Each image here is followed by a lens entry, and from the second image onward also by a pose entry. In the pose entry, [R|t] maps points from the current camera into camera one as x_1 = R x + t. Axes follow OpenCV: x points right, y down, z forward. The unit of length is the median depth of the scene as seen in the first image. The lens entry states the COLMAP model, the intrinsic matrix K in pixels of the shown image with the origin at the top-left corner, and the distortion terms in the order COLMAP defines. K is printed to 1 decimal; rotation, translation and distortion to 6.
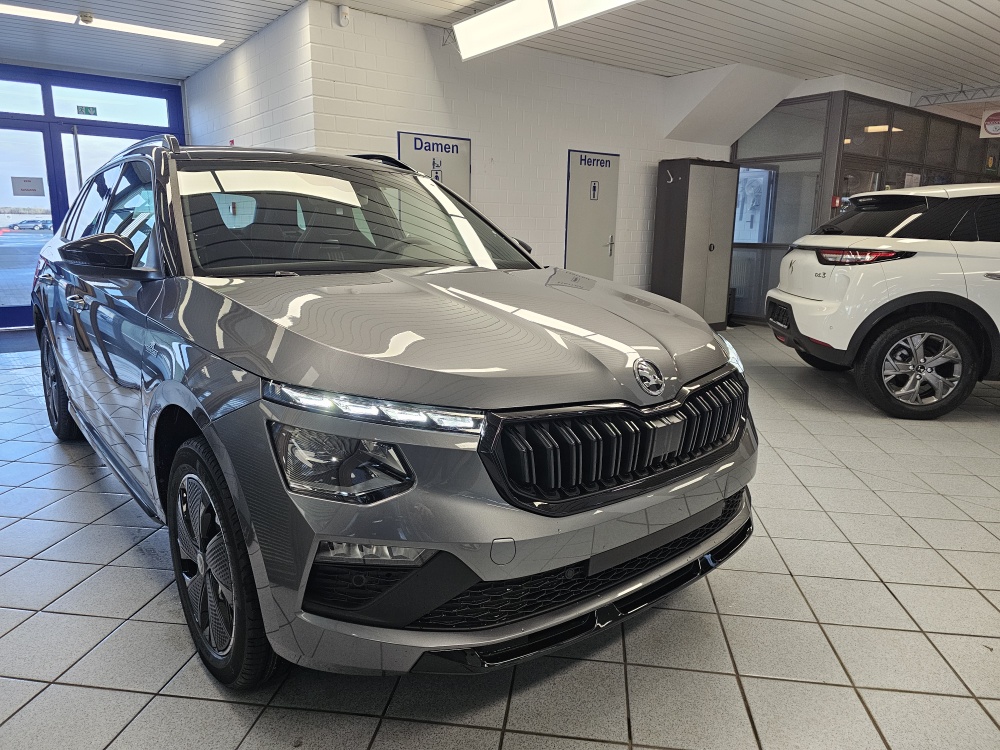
lens RADIAL K [[667.6, 0, 500.3], [0, 667.6, 373.5], [0, 0, 1]] dist [0.030122, -0.016796]
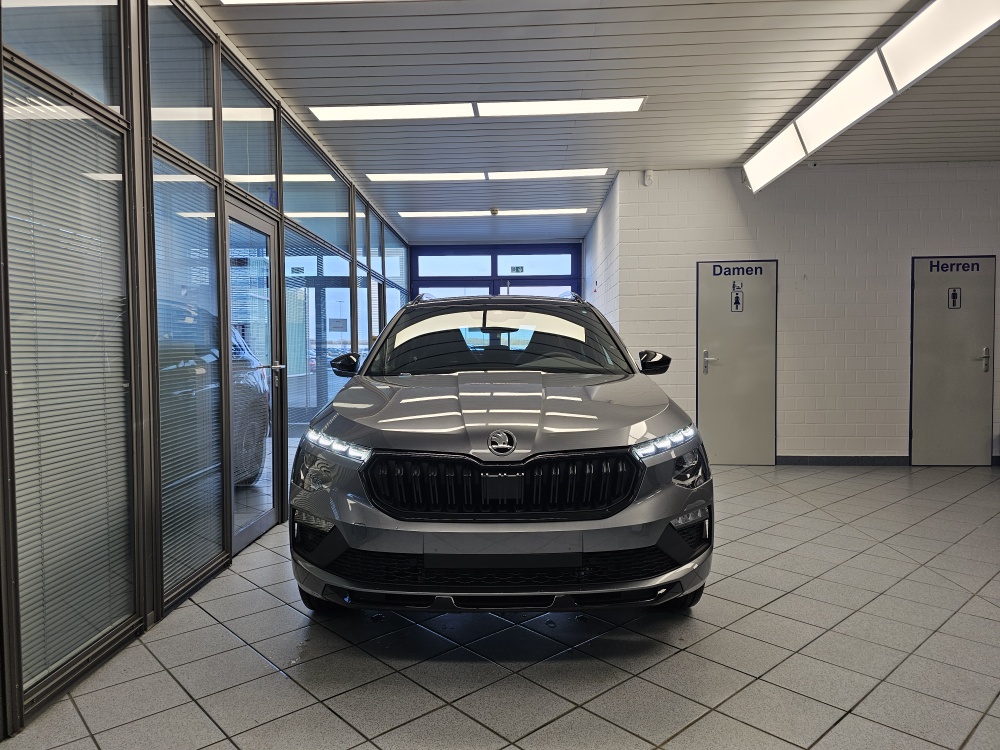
lens RADIAL K [[667.6, 0, 495.8], [0, 667.6, 374.6], [0, 0, 1]] dist [0.030122, -0.016796]
pose [[0.761231, 0.004160, -0.648468, 0.299530], [-0.119362, 0.983793, -0.133806, 0.015332], [0.637402, 0.179260, 0.749390, -0.022994]]
